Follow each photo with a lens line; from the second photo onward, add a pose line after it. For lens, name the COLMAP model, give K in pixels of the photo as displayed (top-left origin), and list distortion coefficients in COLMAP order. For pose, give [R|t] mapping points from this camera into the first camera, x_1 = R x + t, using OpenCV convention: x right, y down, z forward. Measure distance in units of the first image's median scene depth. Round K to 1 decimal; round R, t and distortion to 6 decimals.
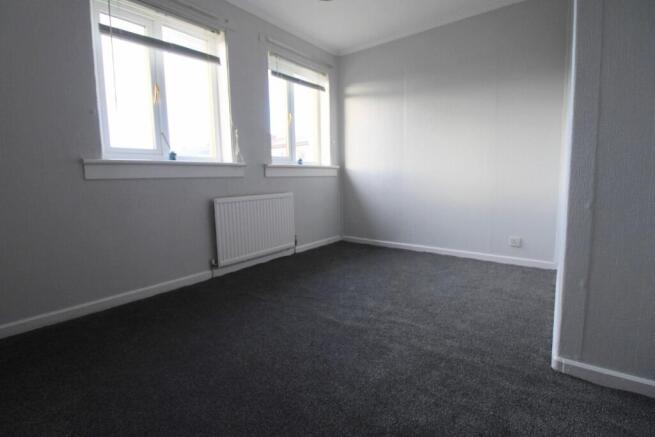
lens RADIAL K [[302.6, 0, 329.0], [0, 302.6, 212.9], [0, 0, 1]] dist [-0.031810, -0.000655]
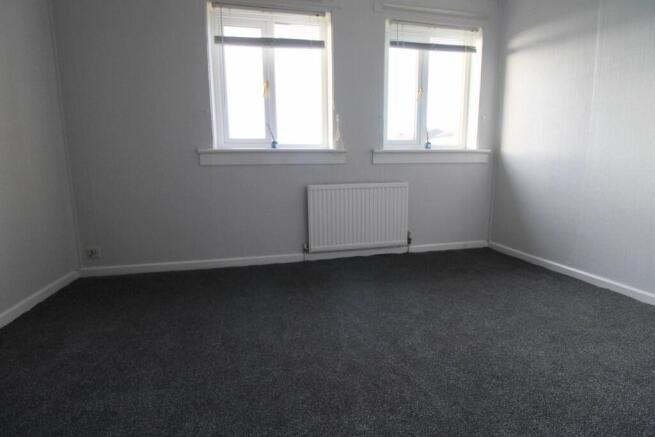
lens RADIAL K [[302.6, 0, 329.0], [0, 302.6, 212.9], [0, 0, 1]] dist [-0.031810, -0.000655]
pose [[0.766860, 0.104092, -0.633317, 0.279466], [-0.075416, 0.994539, 0.072143, -0.027579], [0.637368, -0.007561, 0.770523, 0.216039]]
